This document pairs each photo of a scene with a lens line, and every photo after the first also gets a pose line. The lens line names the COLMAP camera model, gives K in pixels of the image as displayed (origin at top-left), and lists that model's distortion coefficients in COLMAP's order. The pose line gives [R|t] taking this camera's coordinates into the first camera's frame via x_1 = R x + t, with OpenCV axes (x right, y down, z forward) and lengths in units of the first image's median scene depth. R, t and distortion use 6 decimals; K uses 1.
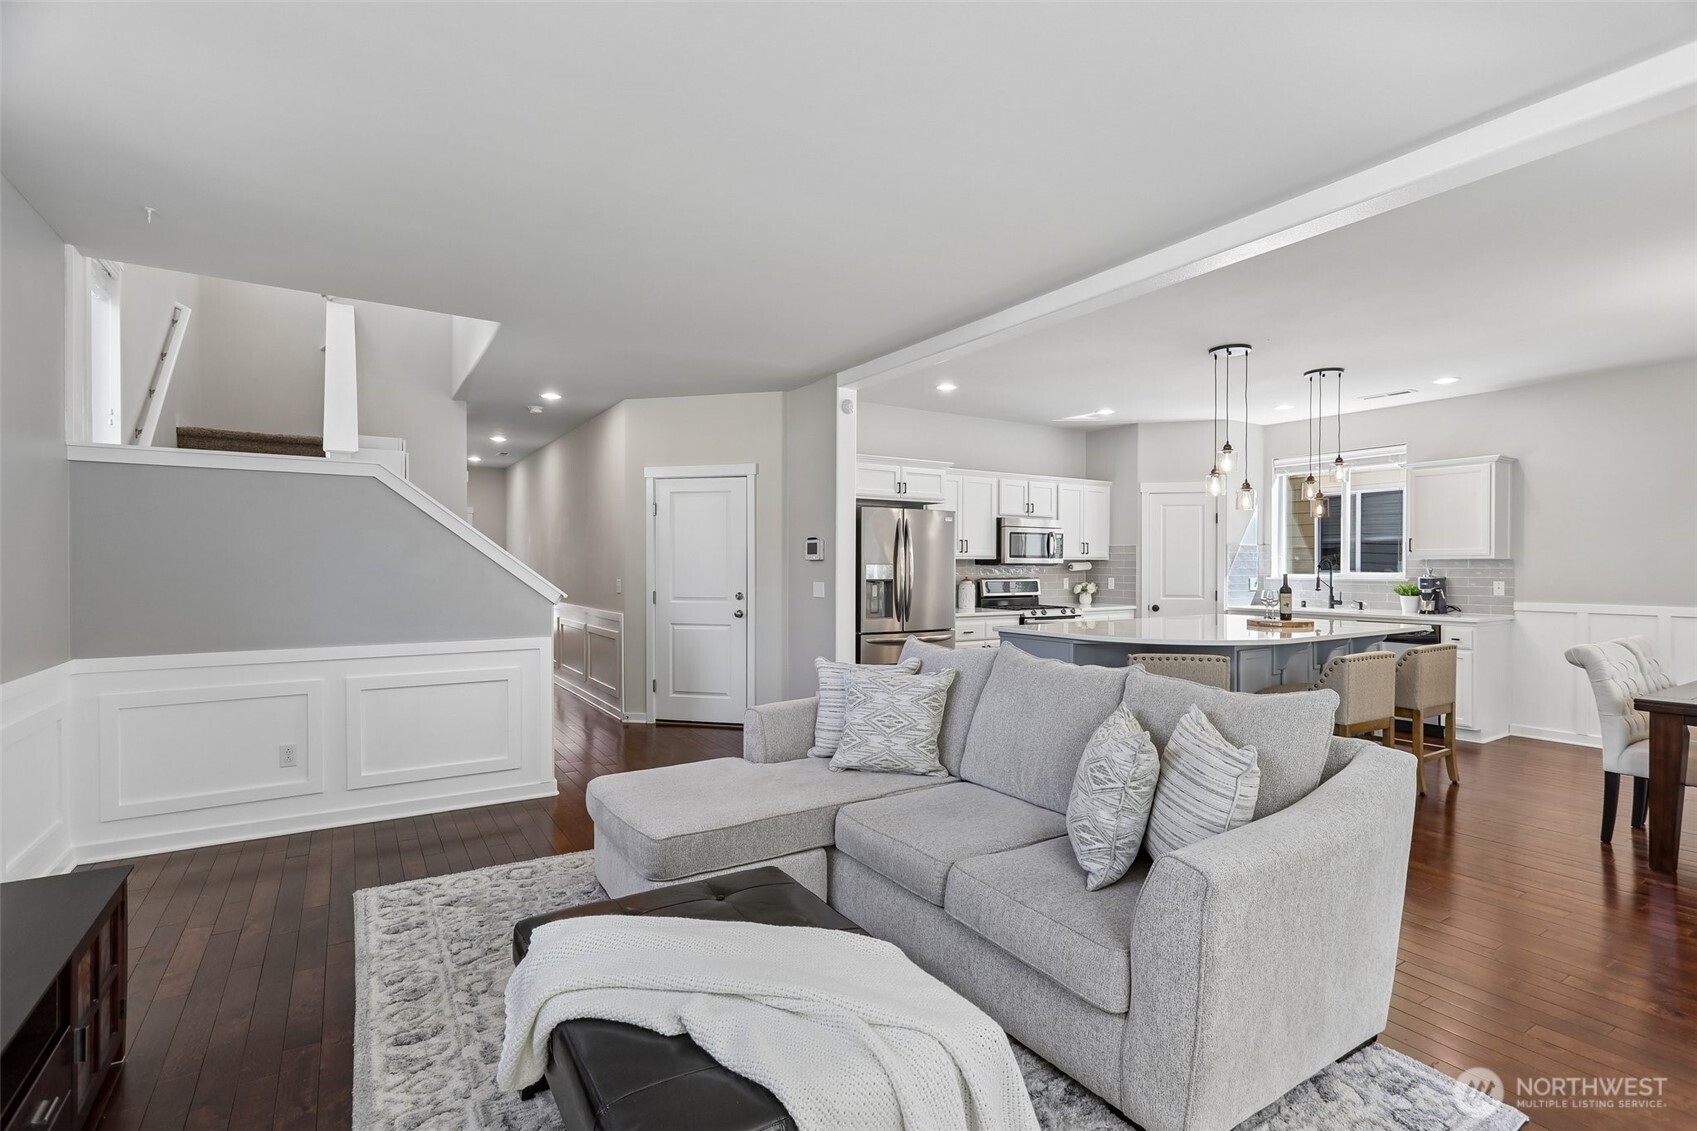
lens RADIAL K [[801.6, 0, 844.8], [0, 801.6, 569.2], [0, 0, 1]] dist [-0.013354, 0.012114]
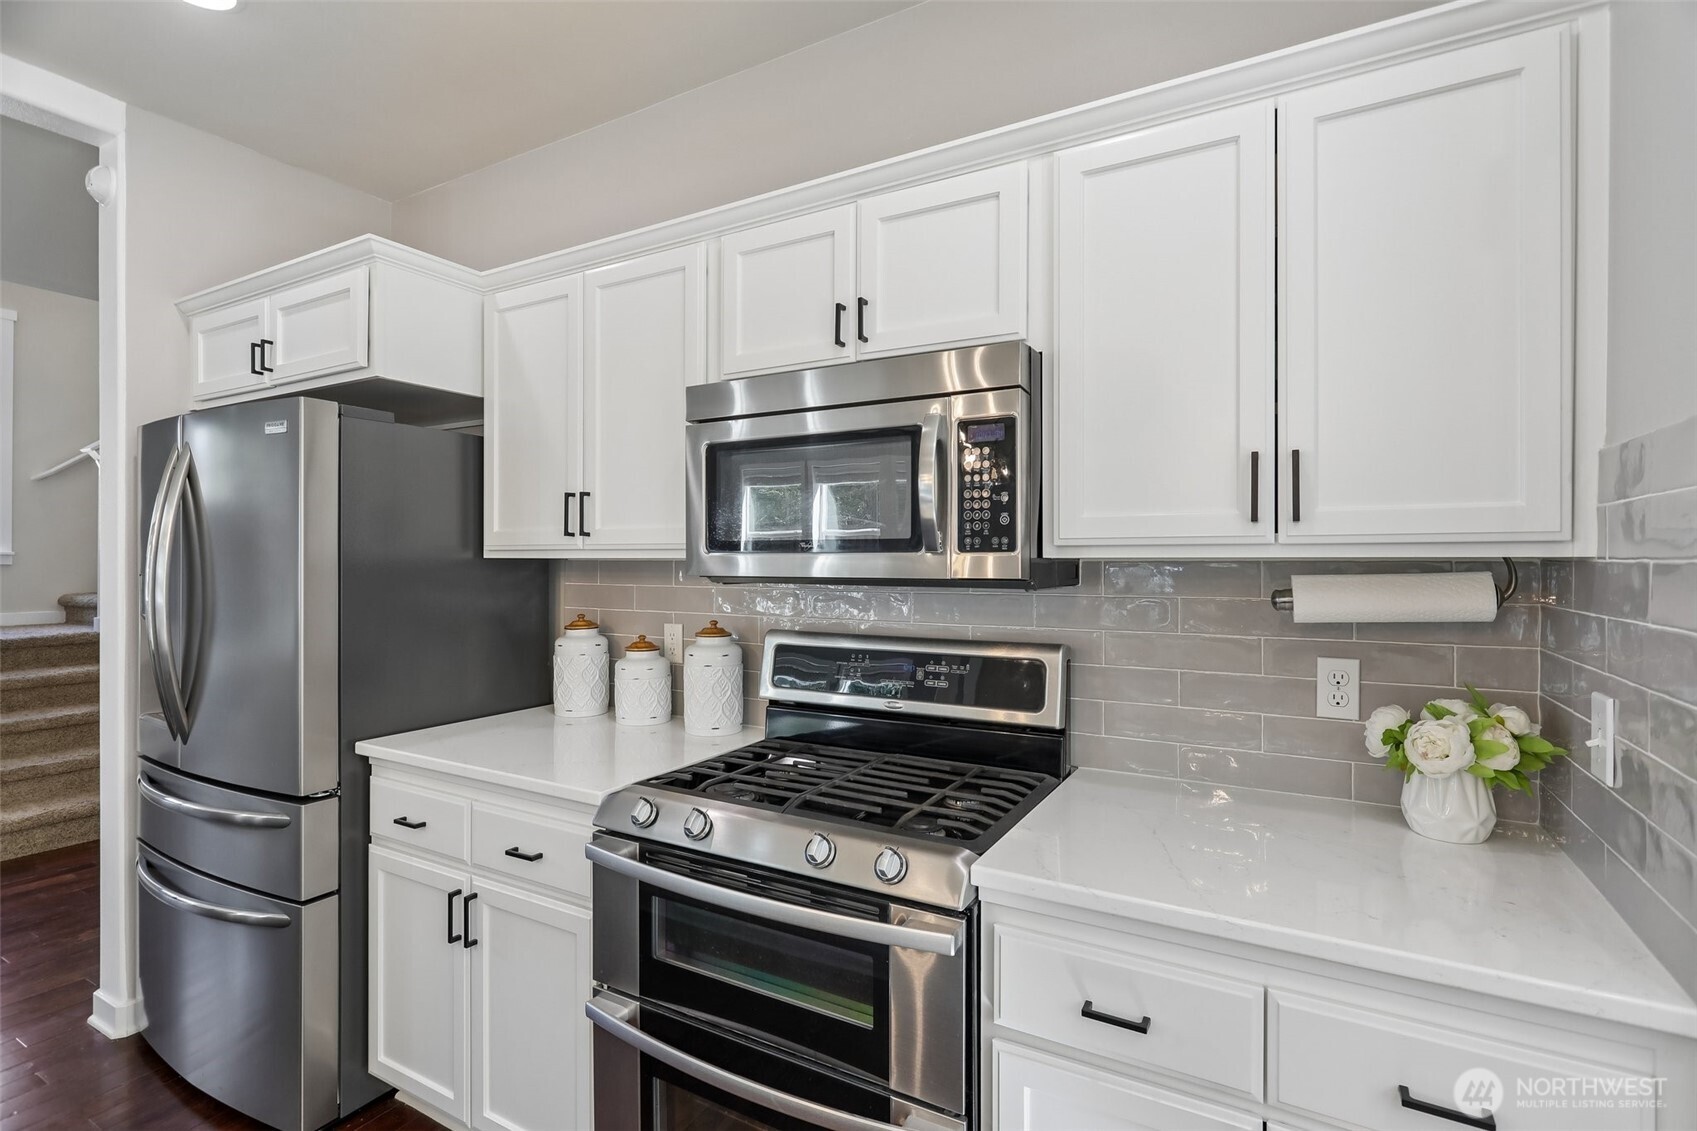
lens RADIAL K [[801.6, 0, 844.8], [0, 801.6, 569.2], [0, 0, 1]] dist [-0.013354, 0.012114]
pose [[0.458577, 0.004190, -0.888645, 0.401100], [-0.010419, 0.999946, -0.000662, -0.008523], [0.888594, 0.009562, 0.458595, 0.851037]]
